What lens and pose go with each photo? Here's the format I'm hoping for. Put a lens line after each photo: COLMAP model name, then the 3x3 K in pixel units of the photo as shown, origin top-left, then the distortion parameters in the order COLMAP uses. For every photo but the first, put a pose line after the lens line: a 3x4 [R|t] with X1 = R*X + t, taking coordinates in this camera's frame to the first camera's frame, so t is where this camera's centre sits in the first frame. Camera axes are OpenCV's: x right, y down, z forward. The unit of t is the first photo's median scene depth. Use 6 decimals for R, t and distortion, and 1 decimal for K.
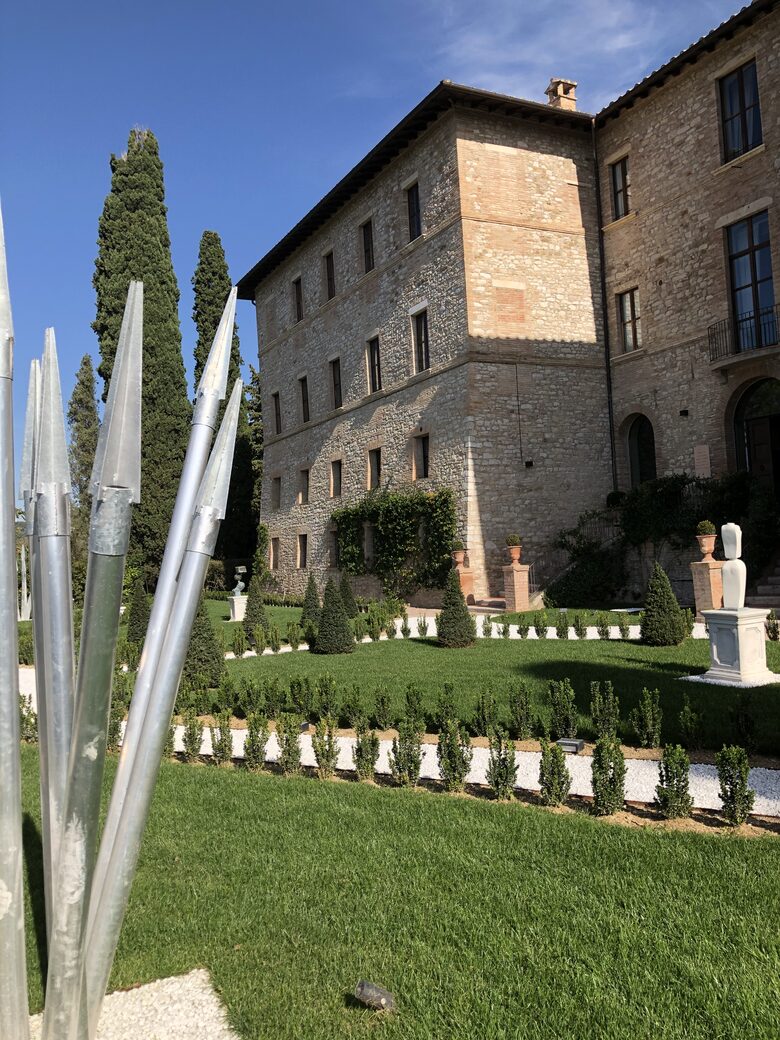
lens RADIAL K [[823.4, 0, 390.0], [0, 823.4, 520.0], [0, 0, 1]] dist [-0.004333, -0.013537]
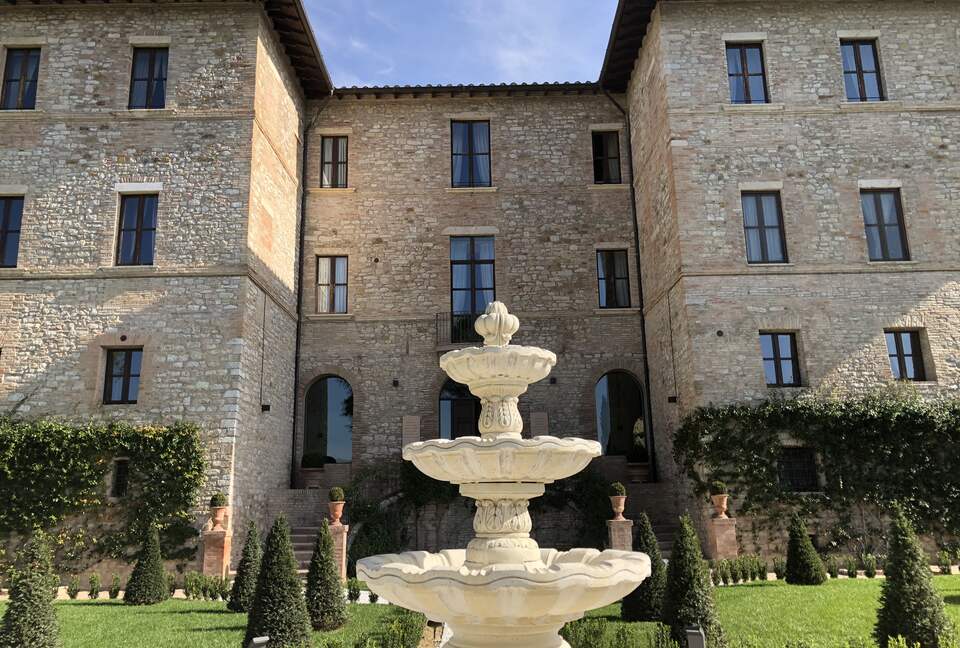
lens RADIAL K [[742.4, 0, 464.3], [0, 742.4, 335.8], [0, 0, 1]] dist [-0.001017, -0.004309]
pose [[0.491335, 0.238186, 0.837769, -0.405507], [-0.049855, 0.967994, -0.245972, 0.041137], [-0.869542, 0.079088, 0.487484, 0.431749]]
